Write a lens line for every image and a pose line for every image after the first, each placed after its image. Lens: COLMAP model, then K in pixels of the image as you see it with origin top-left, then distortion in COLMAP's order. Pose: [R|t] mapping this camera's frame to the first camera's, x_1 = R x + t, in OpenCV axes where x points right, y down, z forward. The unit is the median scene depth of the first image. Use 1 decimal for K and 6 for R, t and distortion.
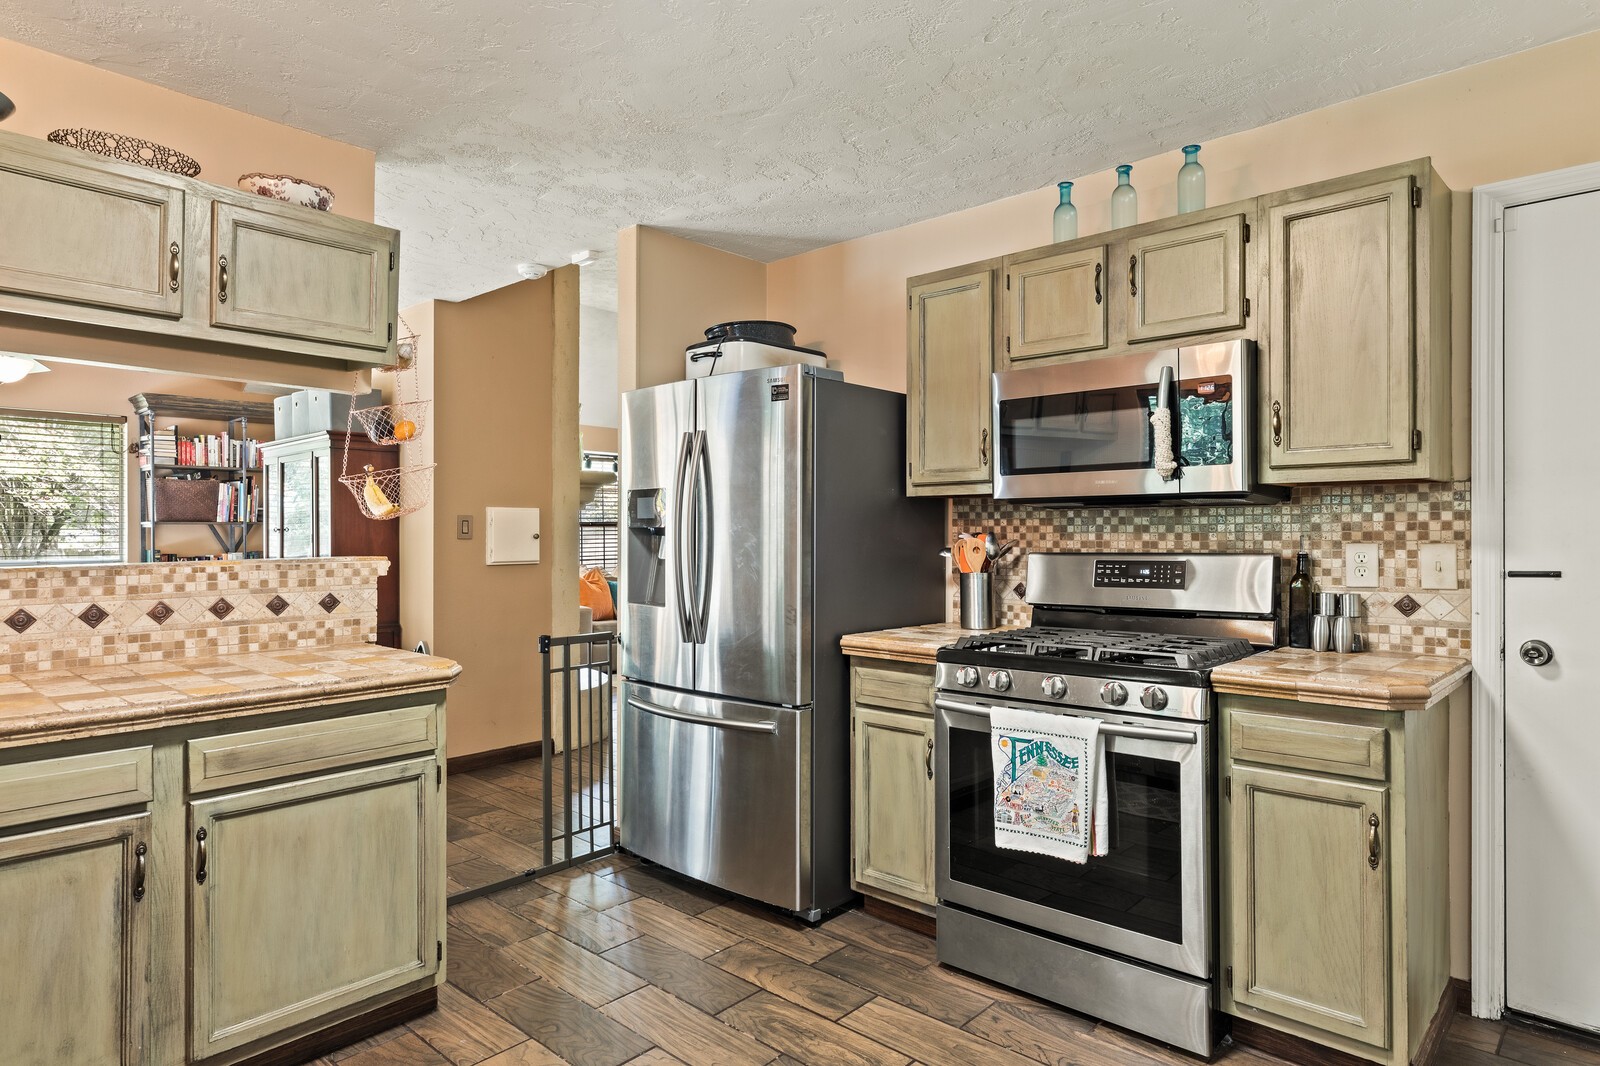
lens RADIAL K [[968.8, 0, 800.0], [0, 968.8, 533.0], [0, 0, 1]] dist [0.000232, 0.001748]
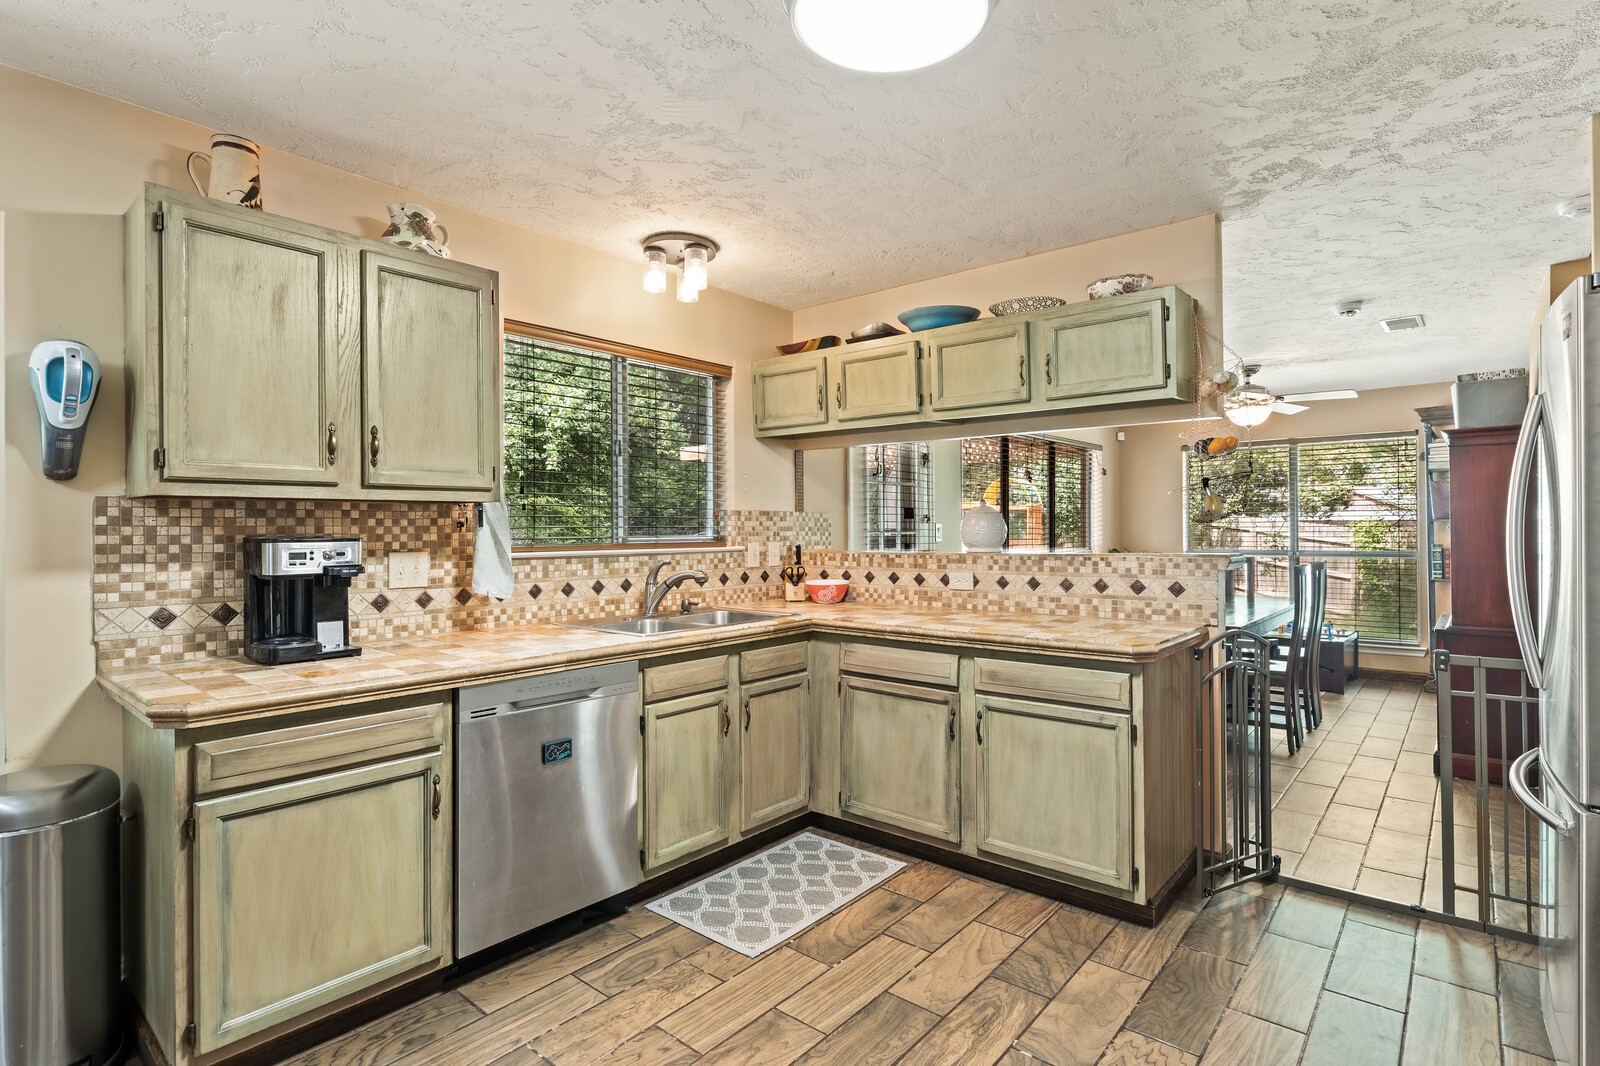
lens RADIAL K [[809.2, 0, 800.0], [0, 809.2, 533.0], [0, 0, 1]] dist [-0.001037, -0.000122]
pose [[0.001122, 0.005608, -0.999984, 0.636681], [0.005263, 0.999970, 0.005614, -0.011255], [0.999986, -0.005269, 0.001092, 0.562095]]
